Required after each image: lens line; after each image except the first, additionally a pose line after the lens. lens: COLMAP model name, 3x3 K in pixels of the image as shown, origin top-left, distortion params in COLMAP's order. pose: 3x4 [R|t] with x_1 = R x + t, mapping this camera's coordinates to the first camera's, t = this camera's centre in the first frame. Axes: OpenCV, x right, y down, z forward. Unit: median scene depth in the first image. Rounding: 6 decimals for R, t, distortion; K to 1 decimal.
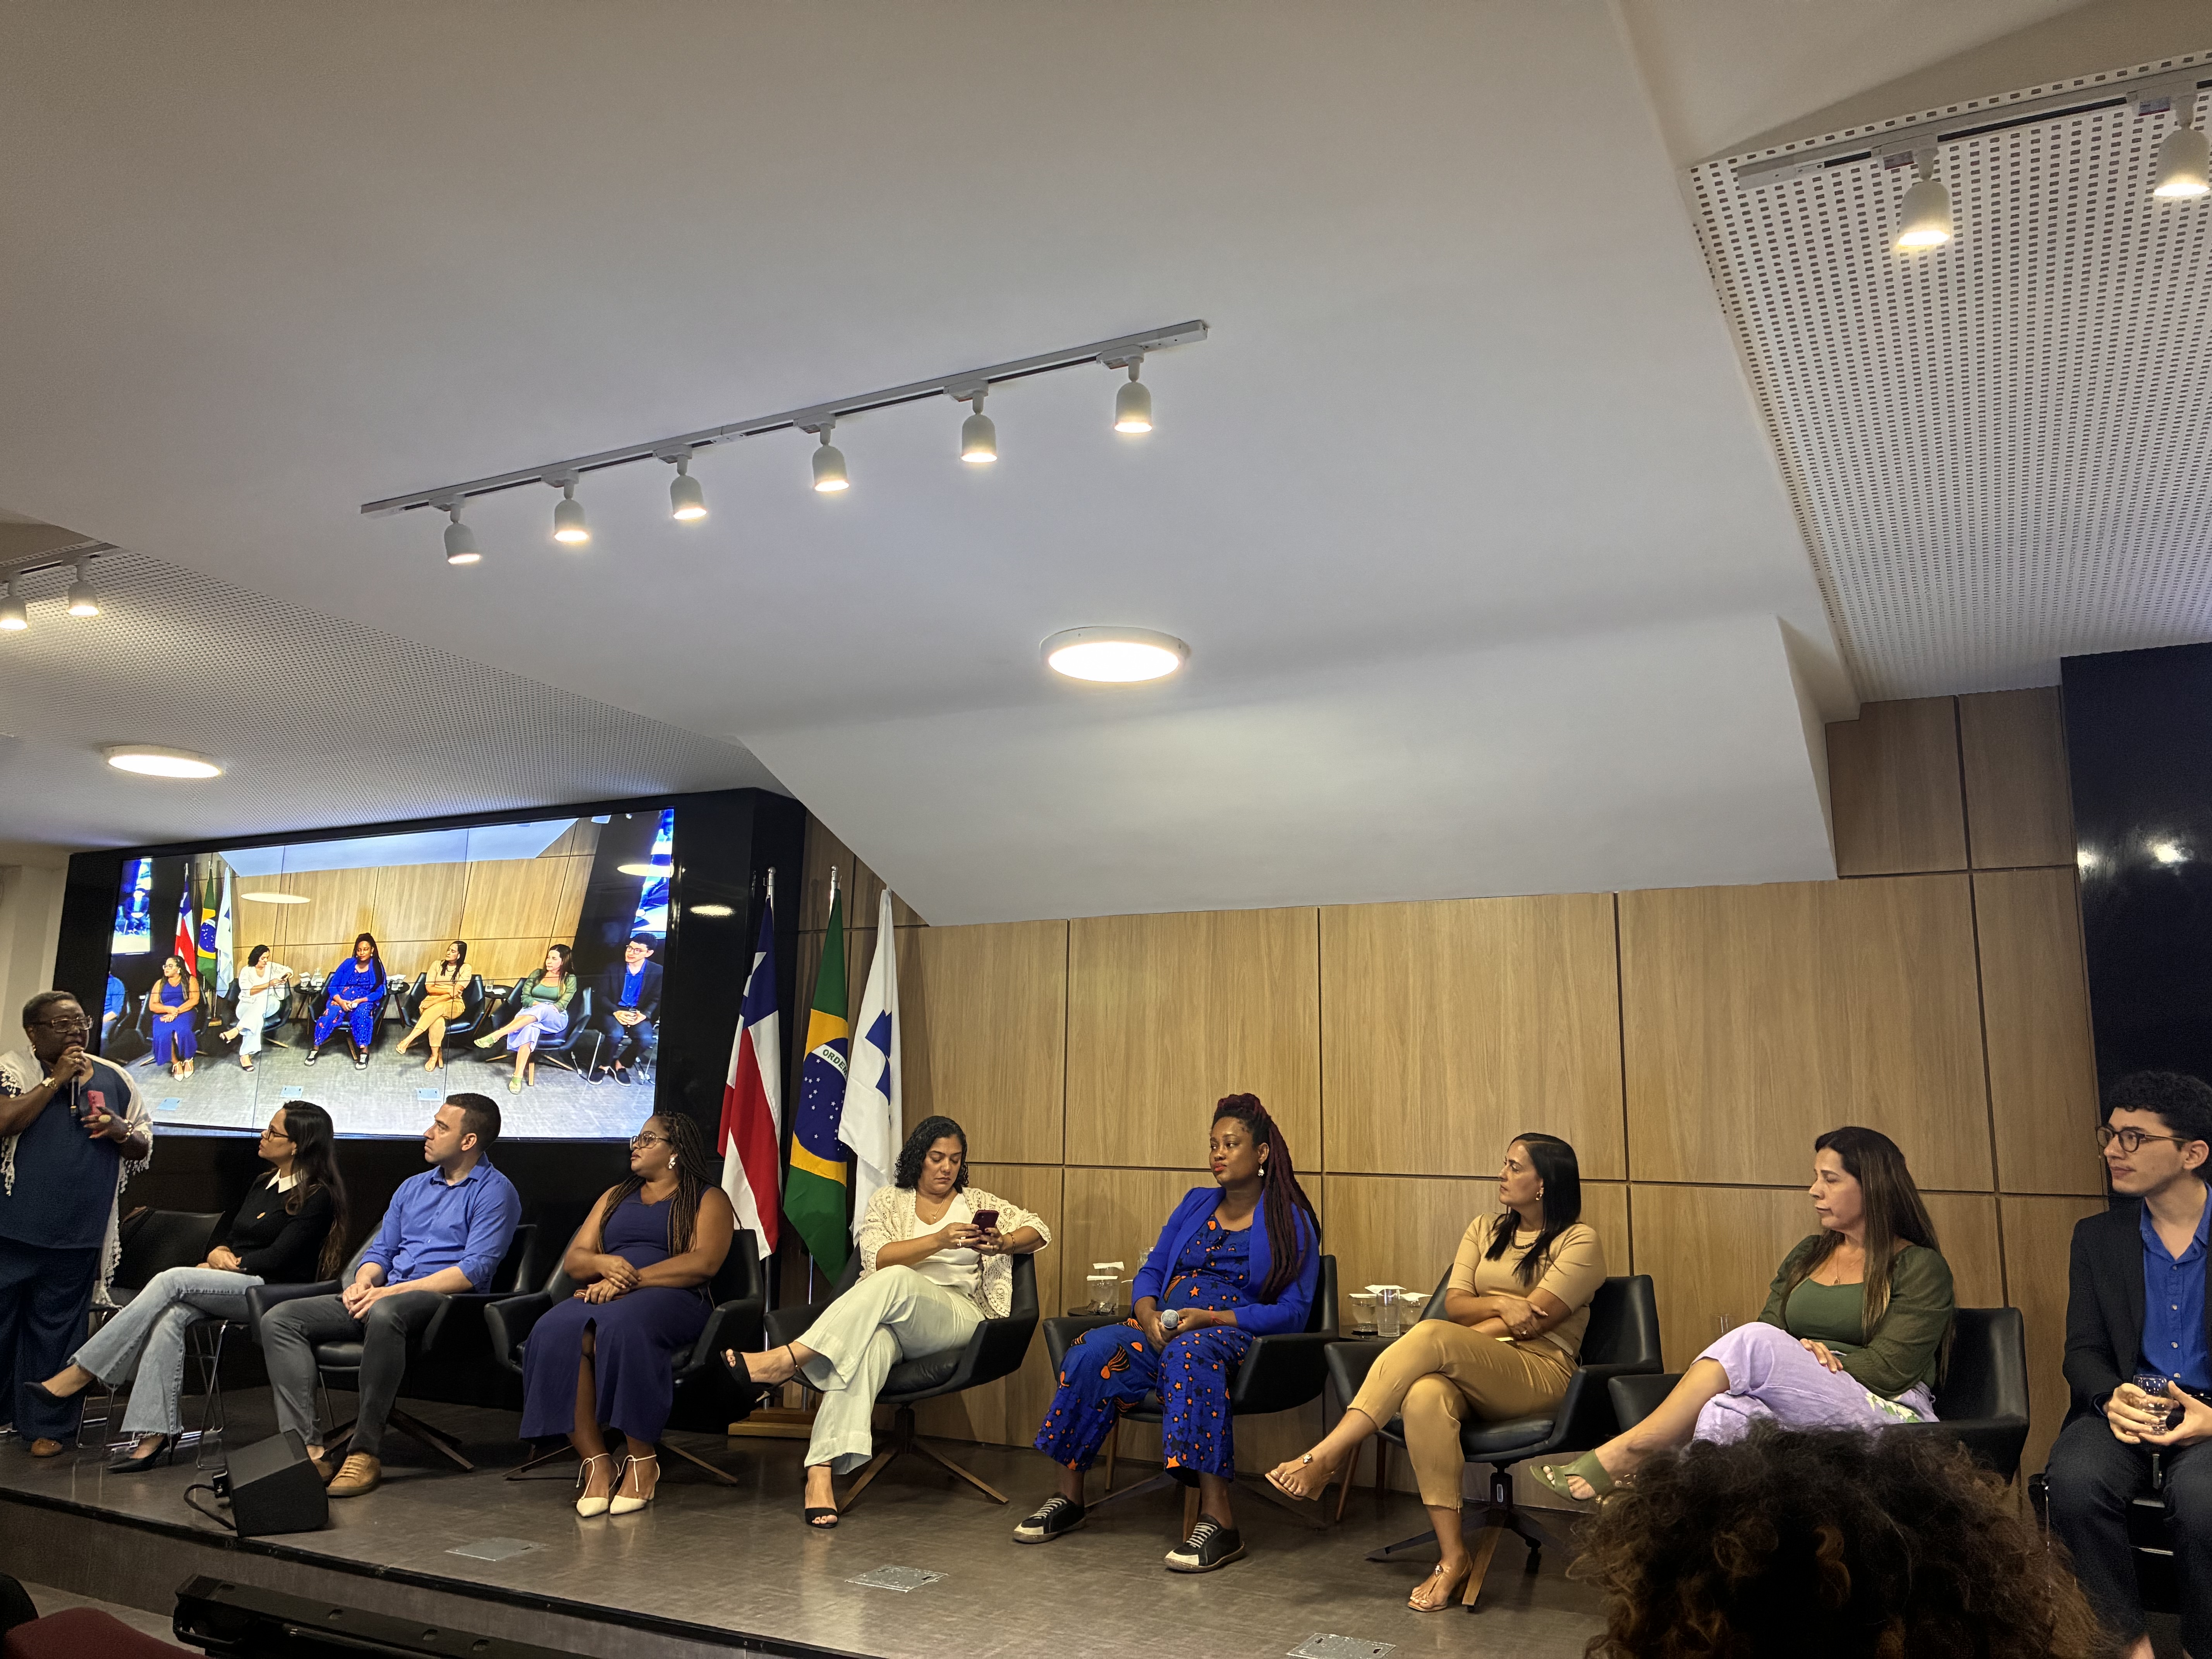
lens RADIAL K [[1678.9, 0, 1106.0], [0, 1678.9, 829.5], [0, 0, 1]] dist [0.076436, -0.093231]
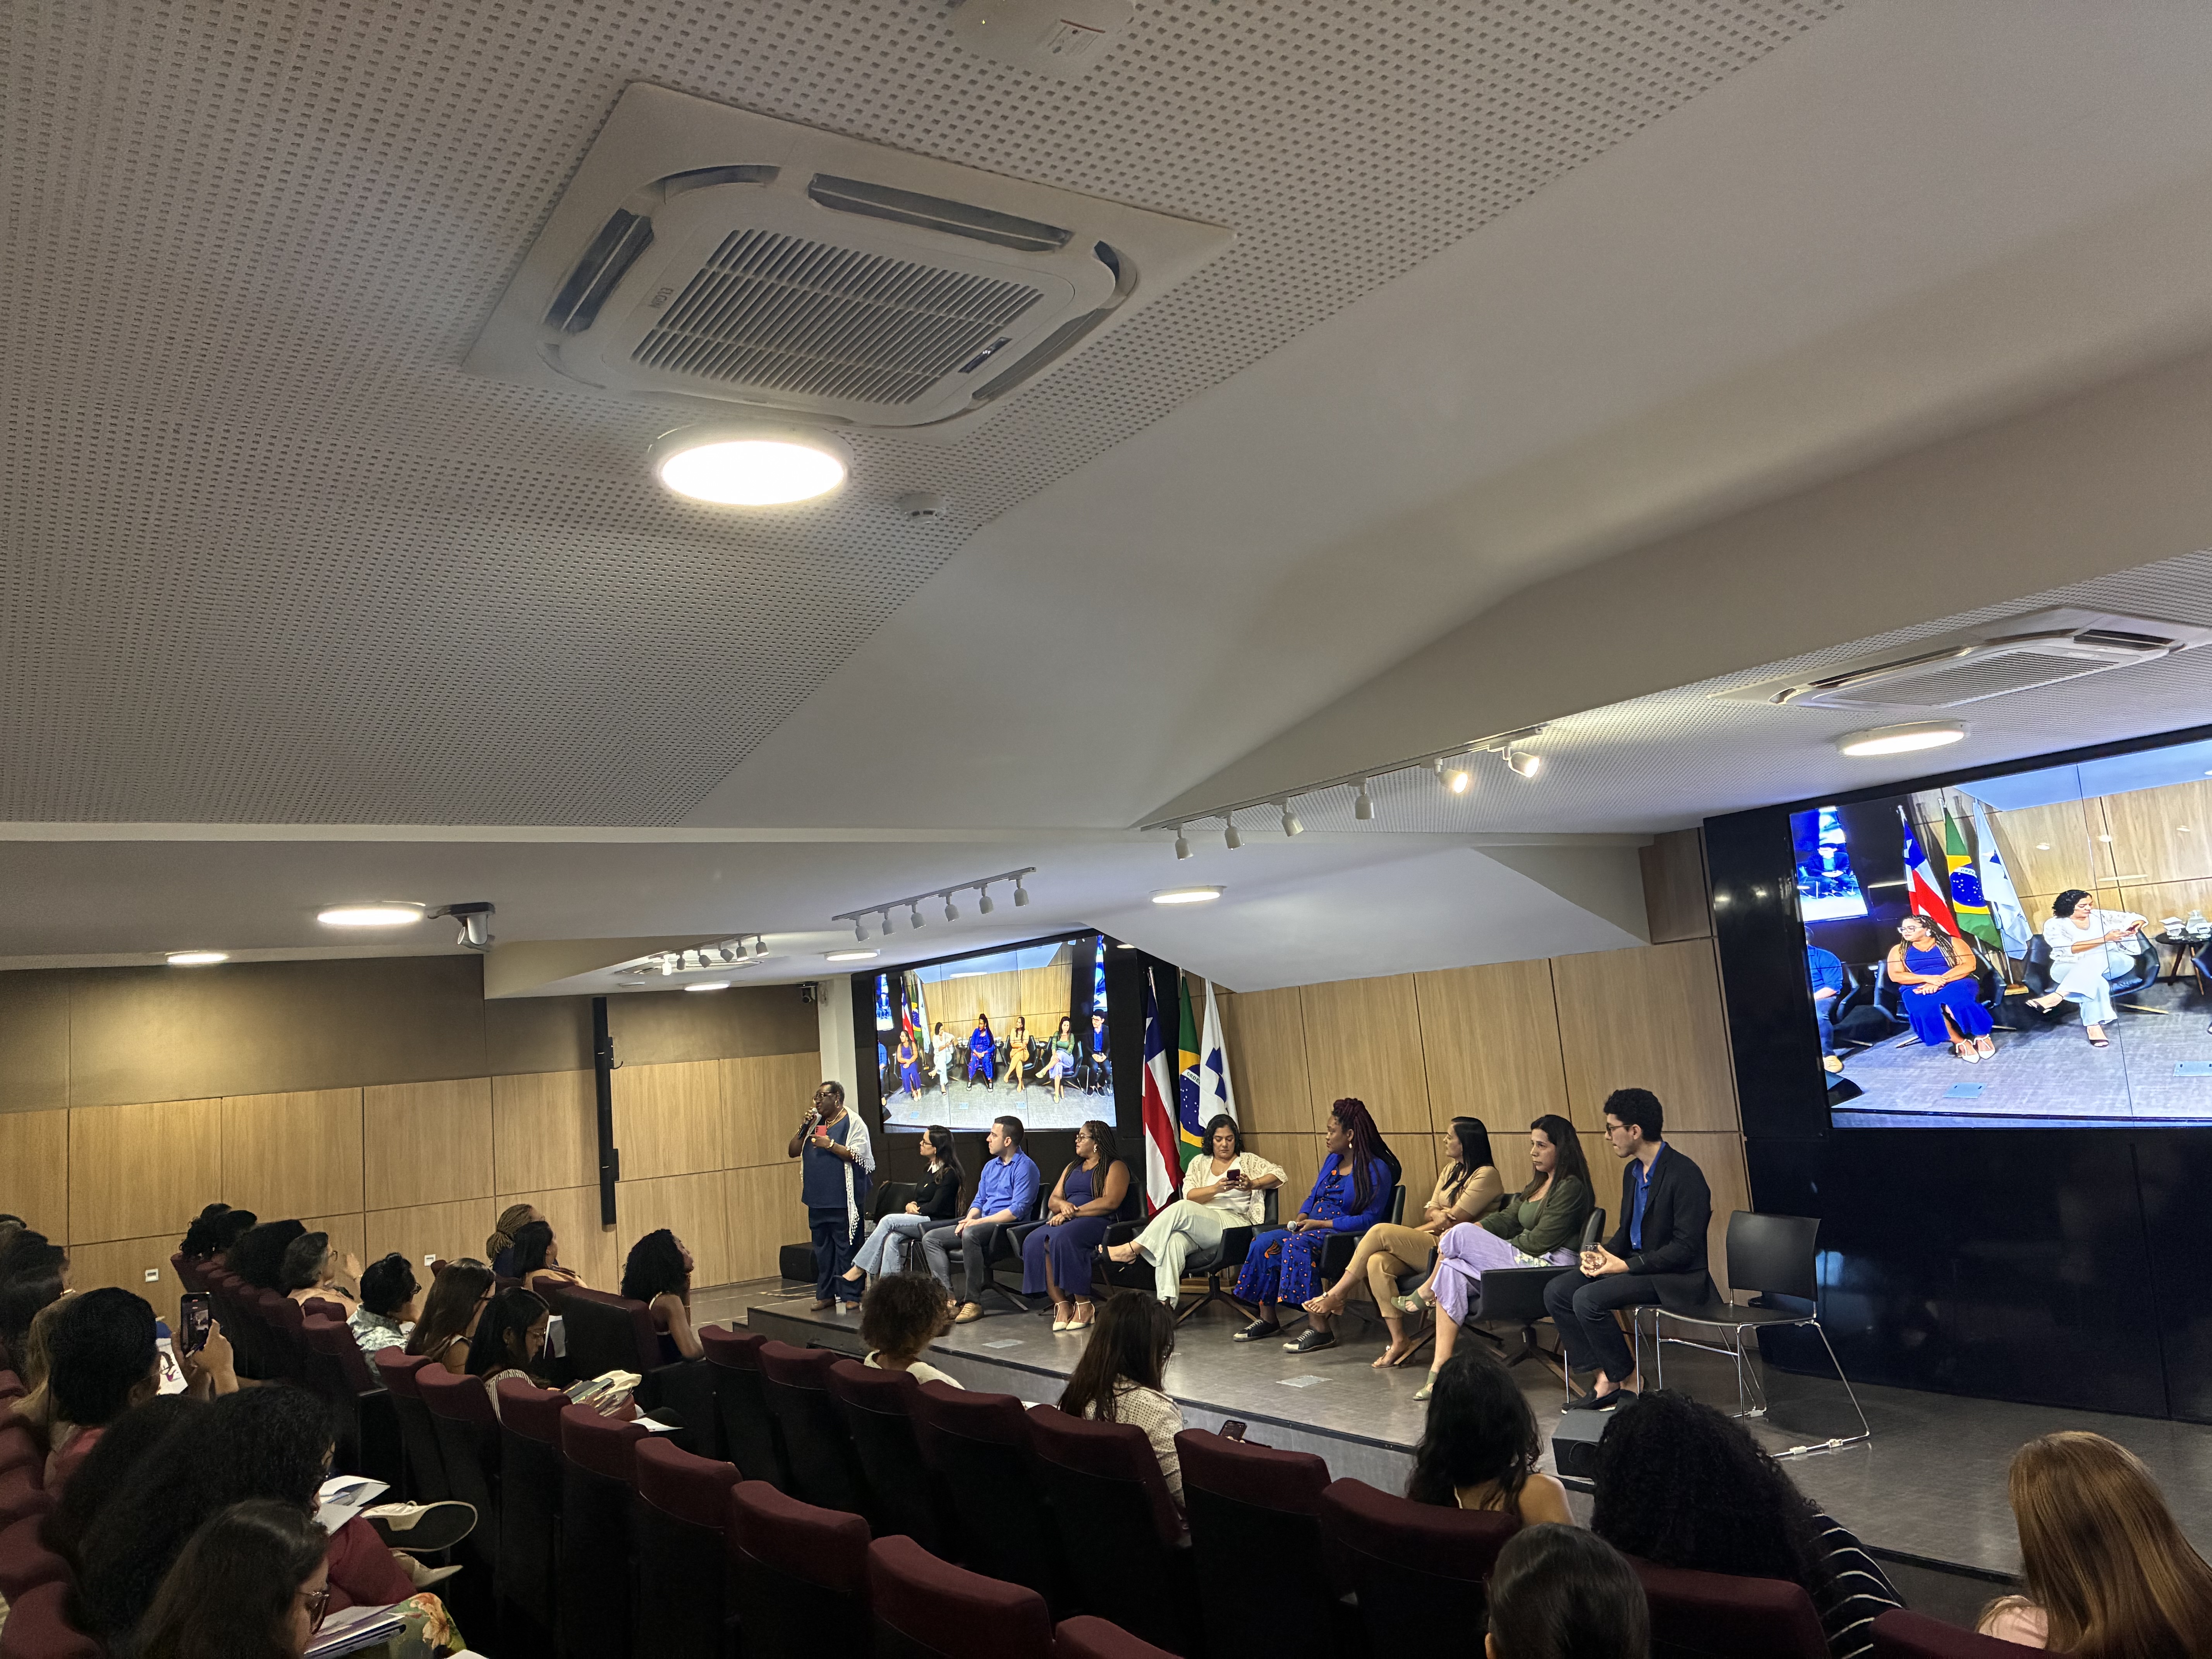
lens RADIAL K [[1657.7, 0, 1077.5], [0, 1657.7, 827.6], [0, 0, 1]] dist [0.092946, -0.296994]
pose [[0.869864, -0.152359, -0.469173, 0.610441], [0.182487, 0.983022, 0.019112, -0.180218], [0.458296, -0.102243, 0.882899, -0.560846]]
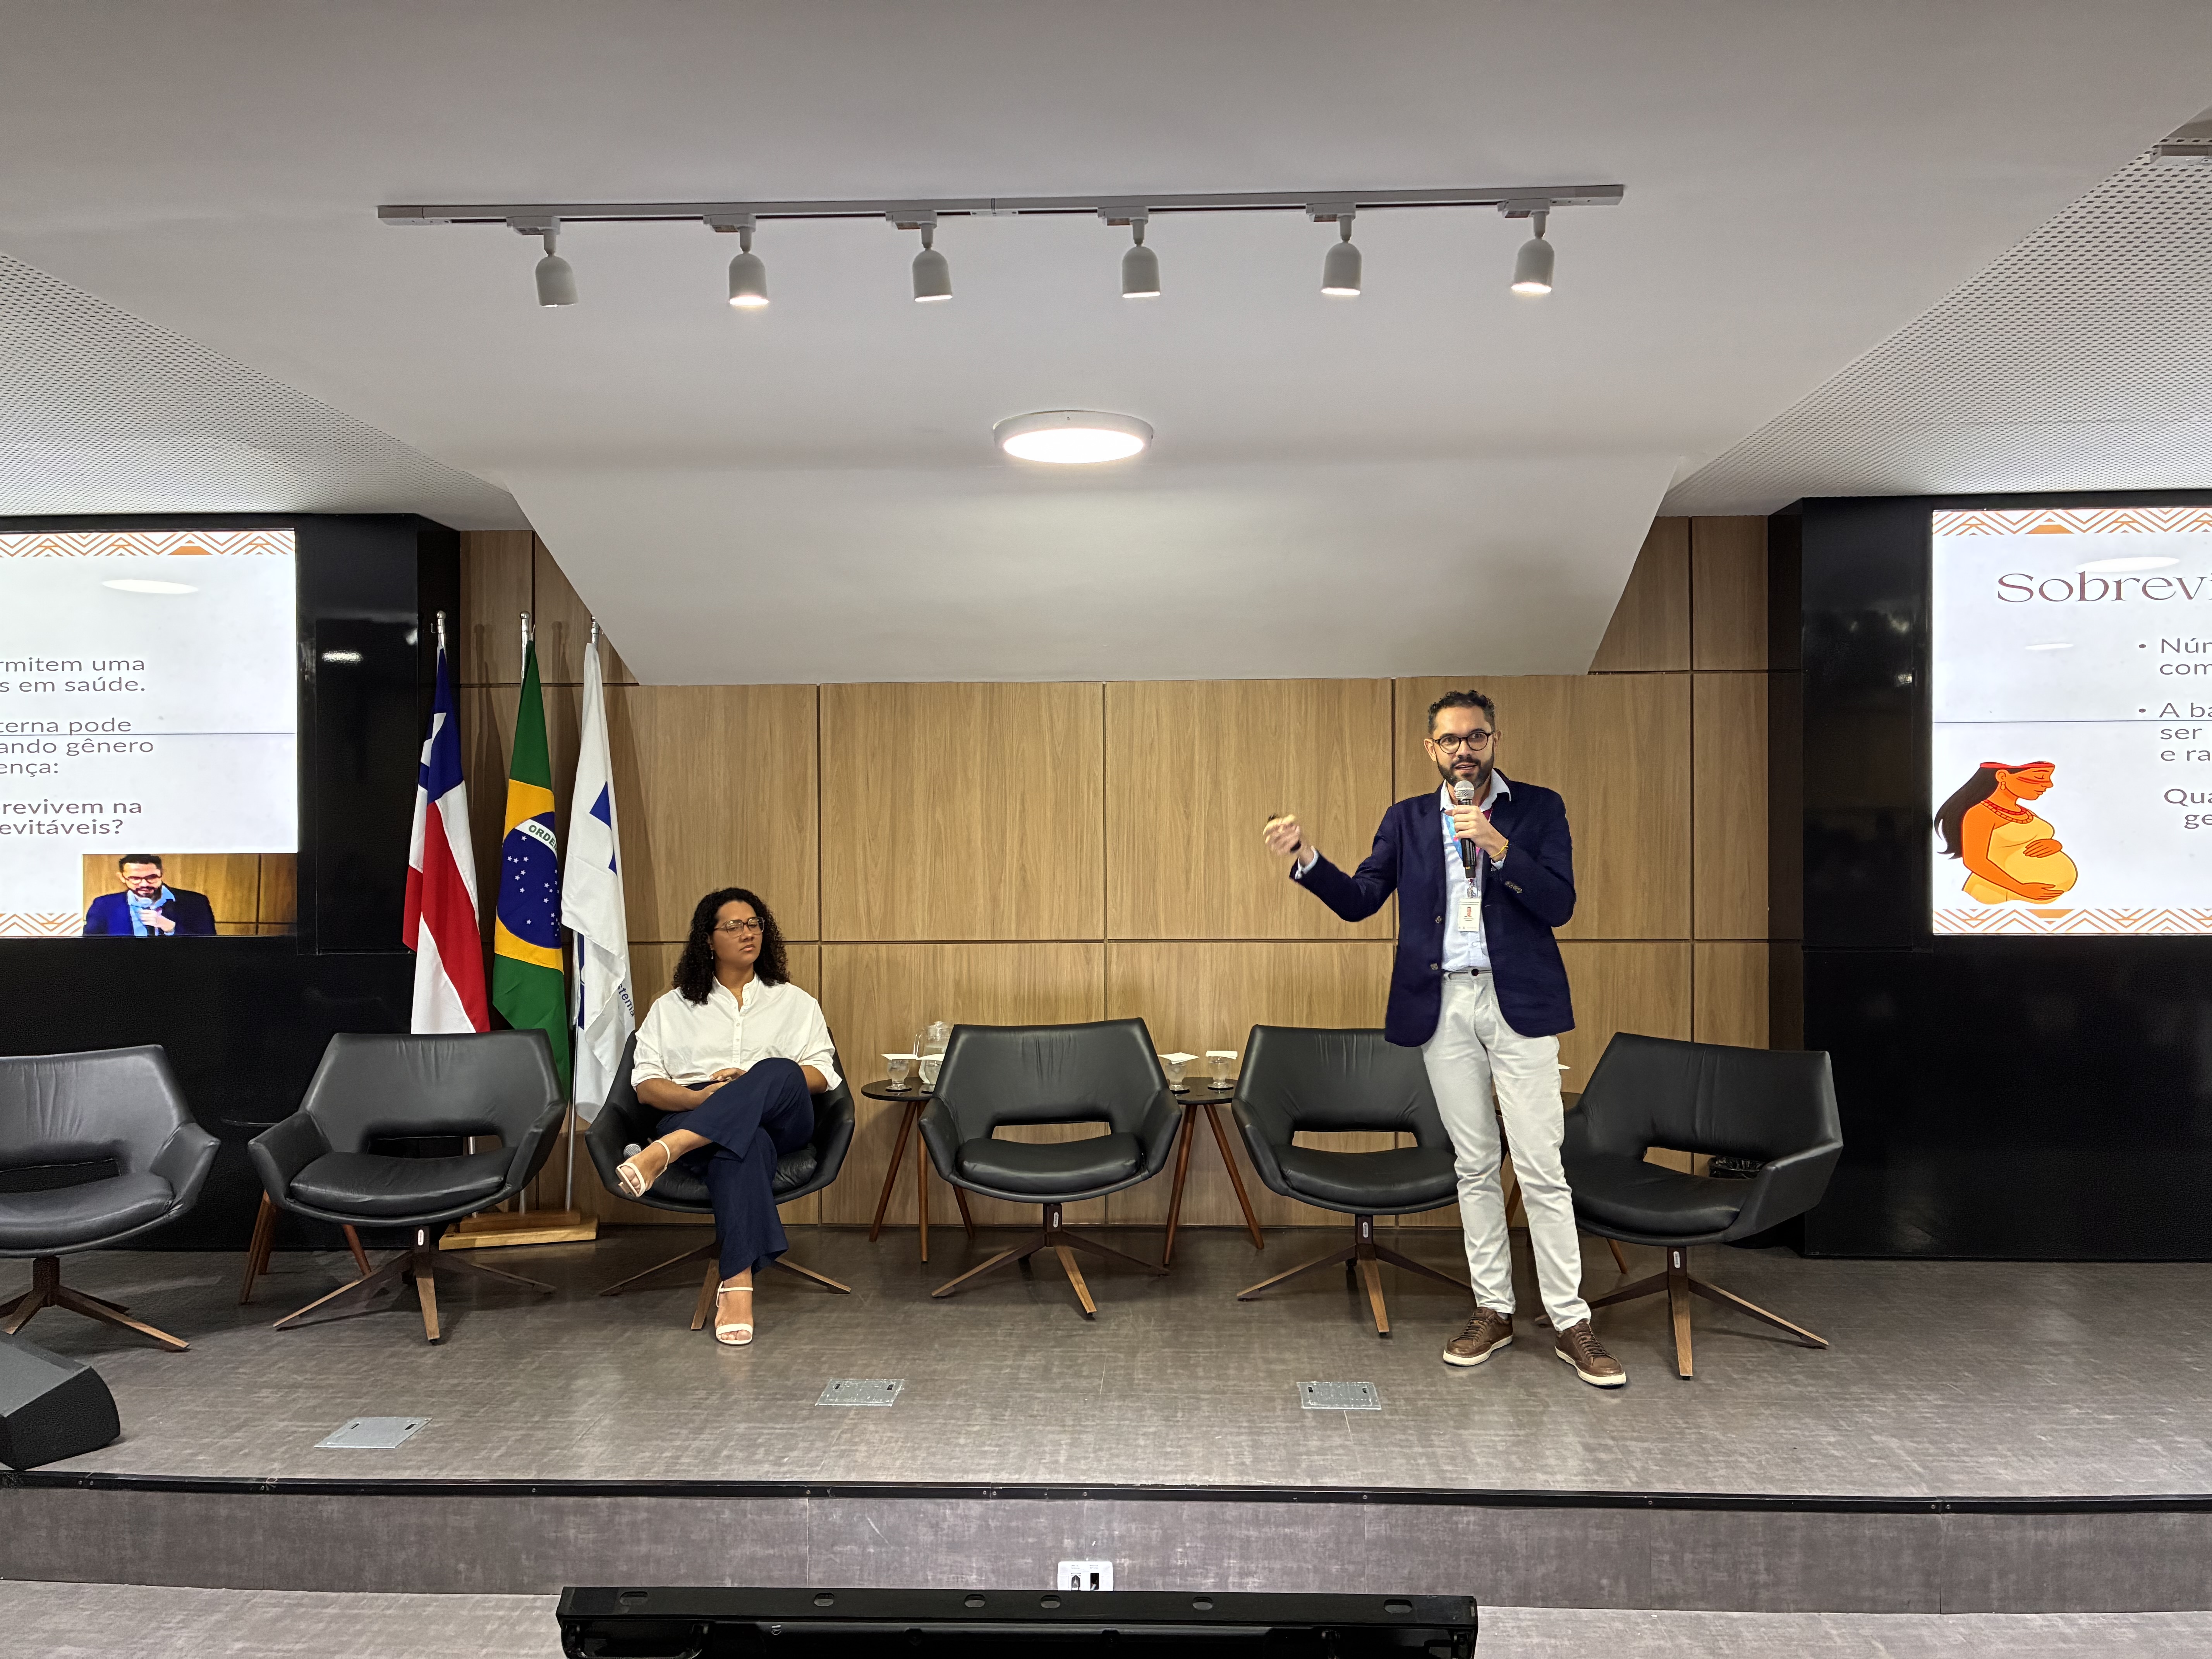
lens RADIAL K [[1678.9, 0, 1106.0], [0, 1678.9, 829.5], [0, 0, 1]] dist [0.076436, -0.093231]
pose [[0.907155, -0.025656, 0.420013, -0.285439], [-0.054503, 0.982568, 0.177736, -0.044090], [-0.417251, -0.184126, 0.889943, 0.091197]]
